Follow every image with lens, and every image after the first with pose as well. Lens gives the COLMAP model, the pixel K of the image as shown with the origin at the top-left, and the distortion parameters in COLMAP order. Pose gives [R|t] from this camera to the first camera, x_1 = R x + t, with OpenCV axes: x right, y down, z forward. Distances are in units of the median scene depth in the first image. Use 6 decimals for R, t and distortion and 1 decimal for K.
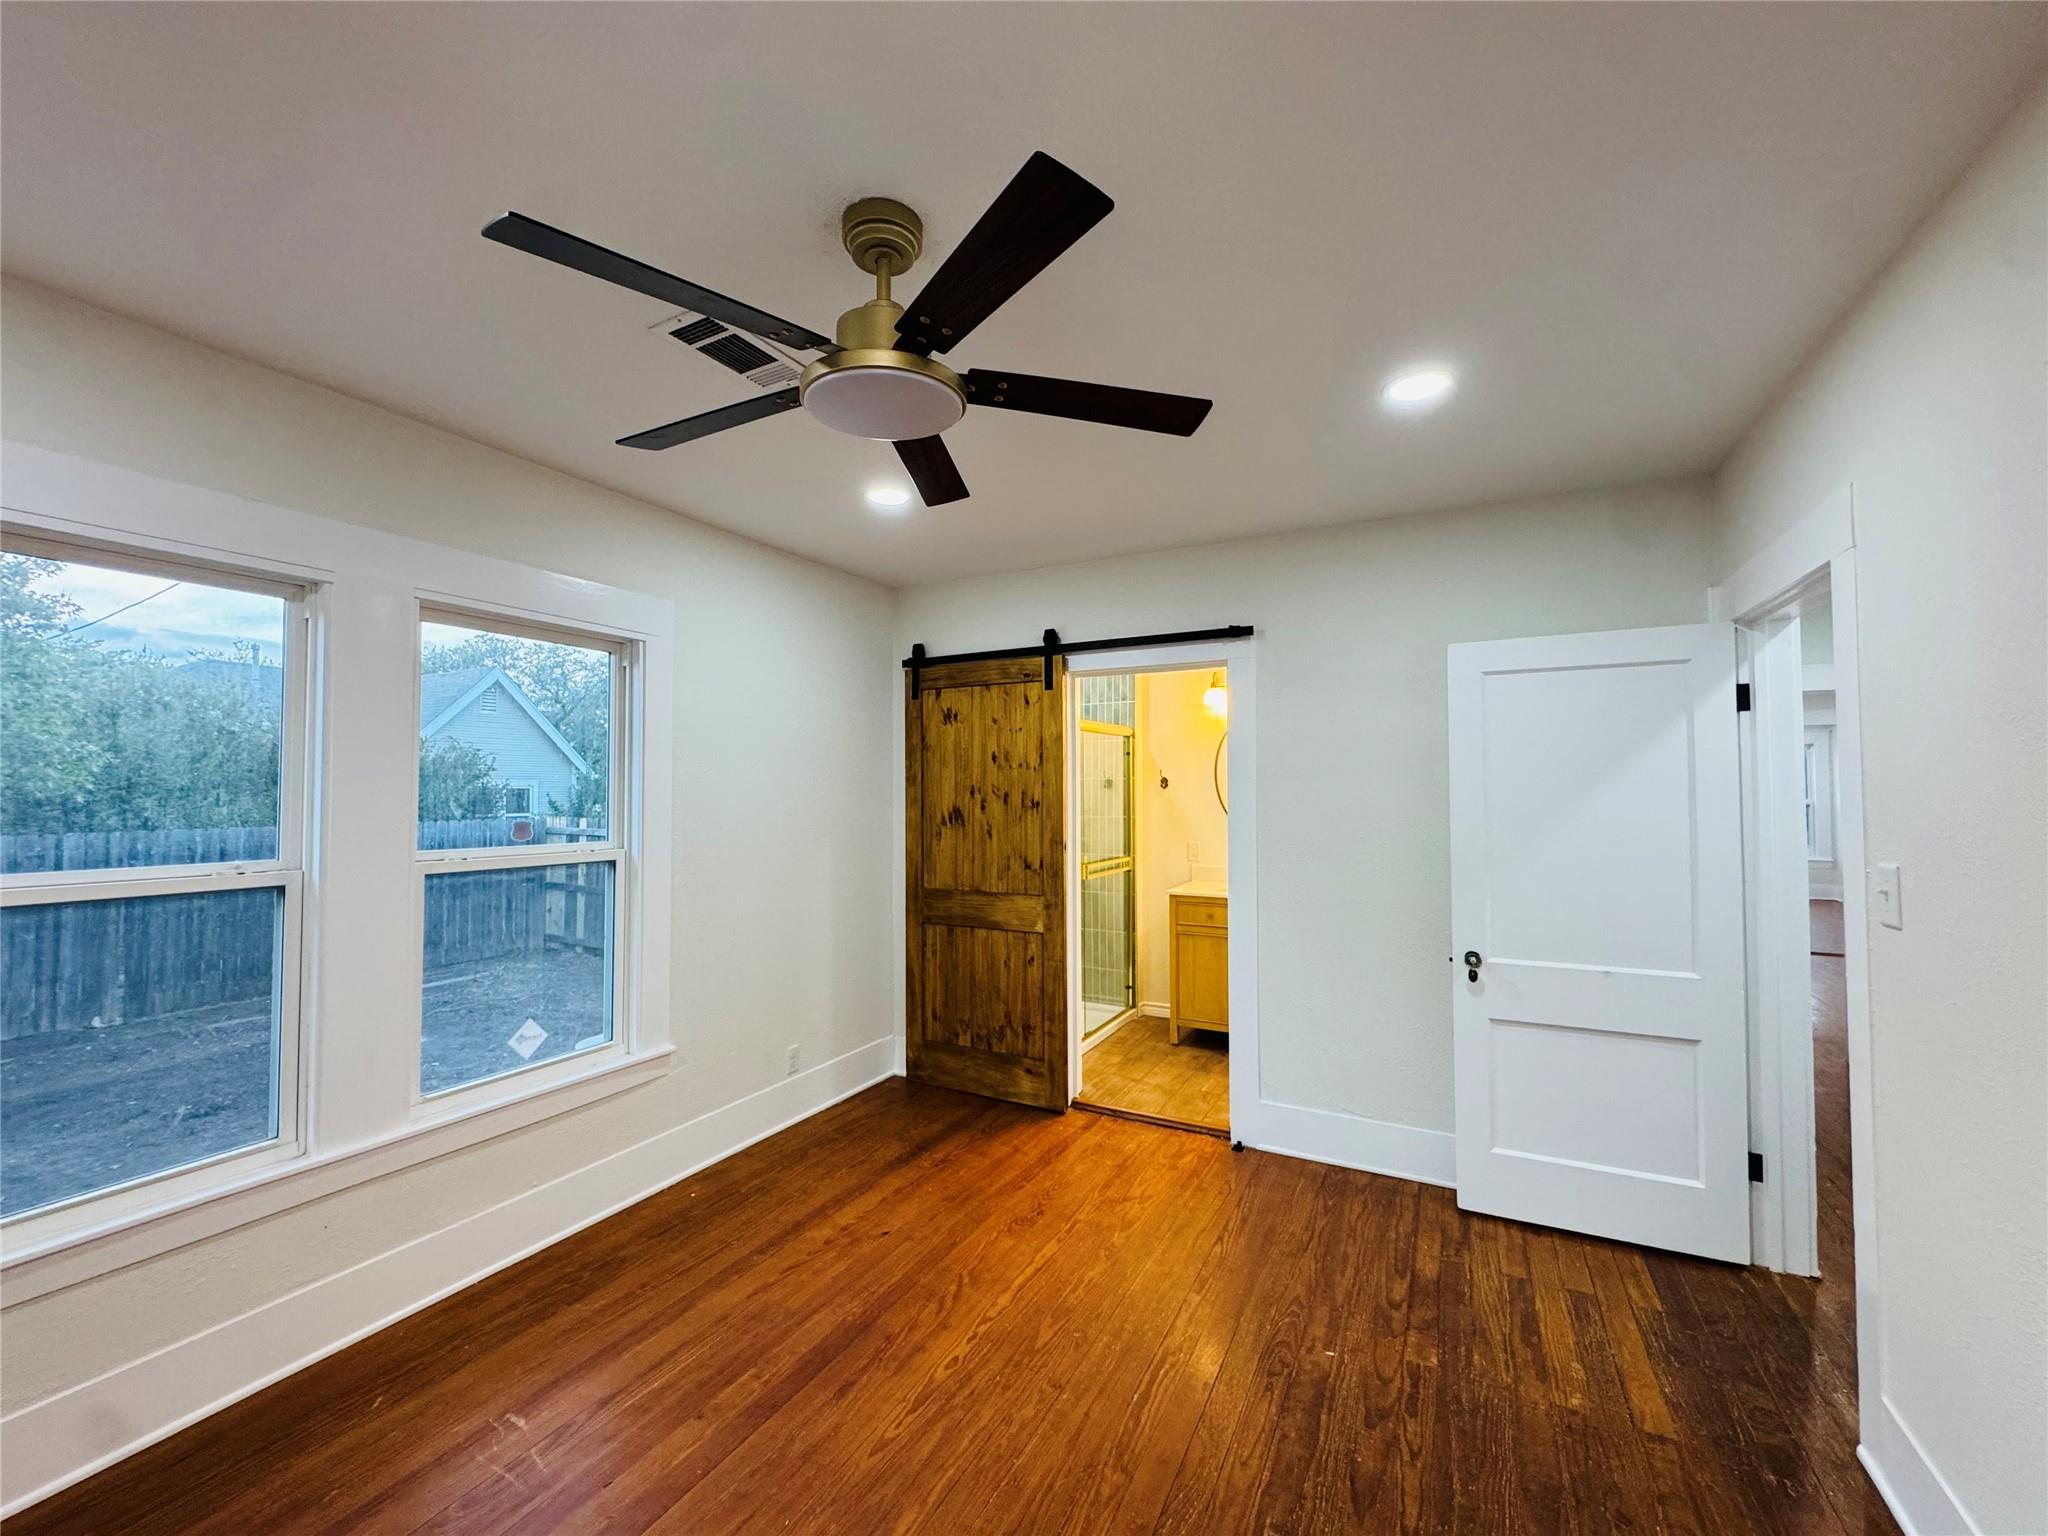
lens RADIAL K [[816.3, 0, 1022.3], [0, 816.3, 771.0], [0, 0, 1]] dist [-0.005998, 0.000443]
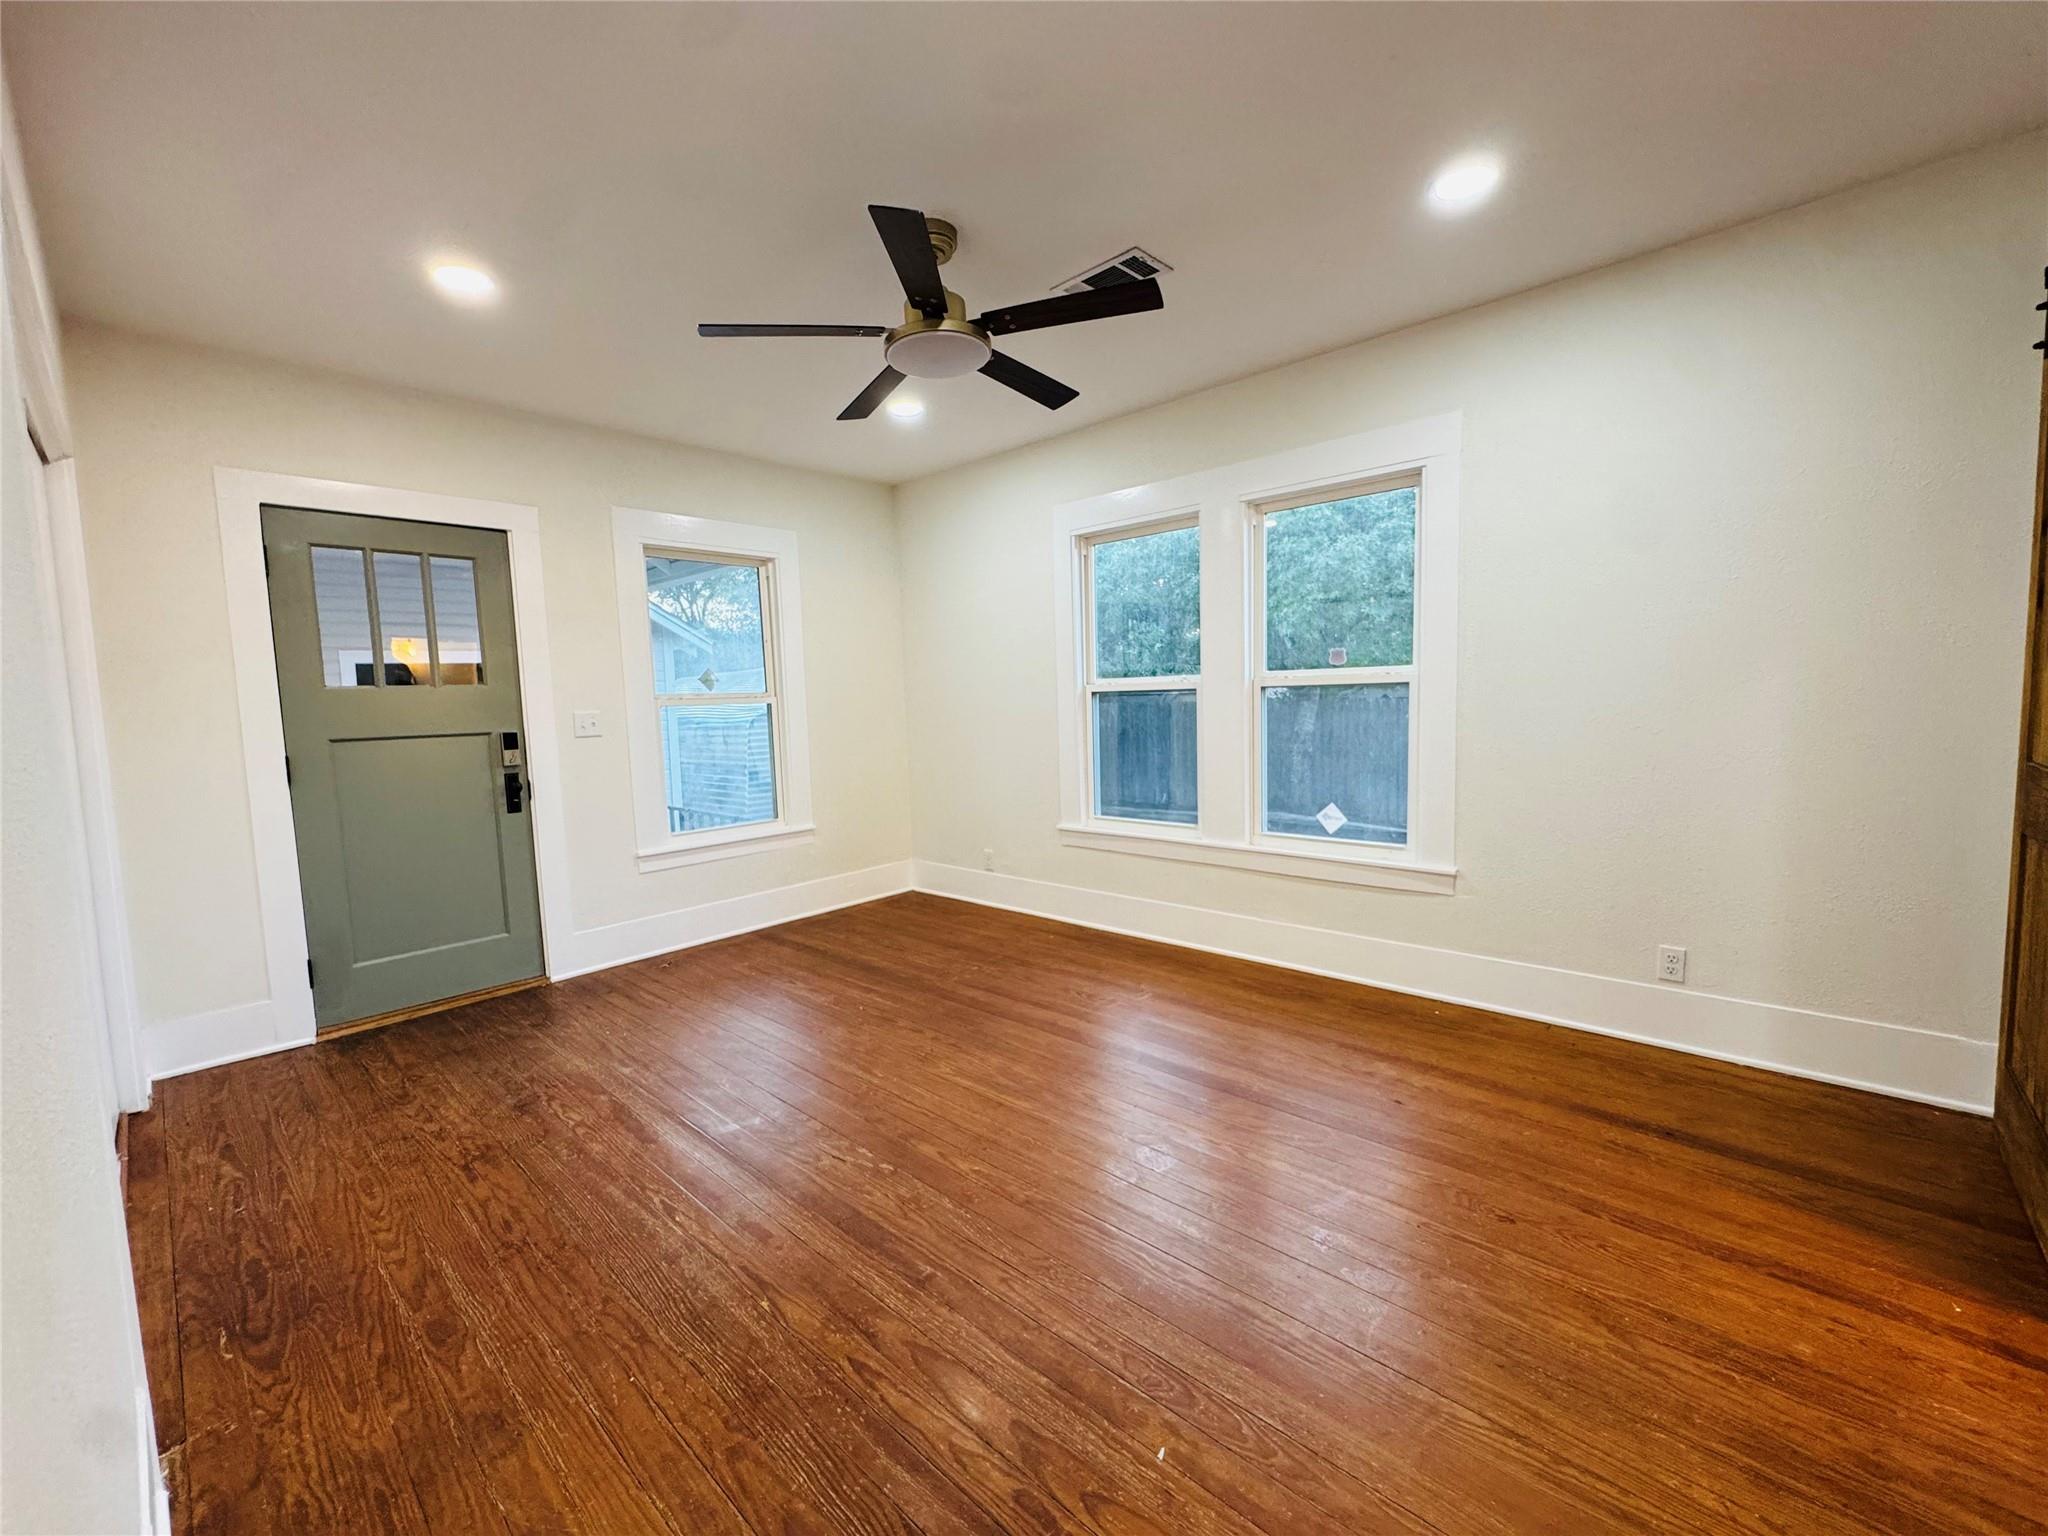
lens RADIAL K [[816.3, 0, 1022.3], [0, 816.3, 771.0], [0, 0, 1]] dist [-0.005998, 0.000443]
pose [[-0.249500, 0.095643, -0.963640, 0.789958], [0.055739, 0.994879, 0.084312, 0.123368], [0.966769, -0.032676, -0.253554, 0.894491]]
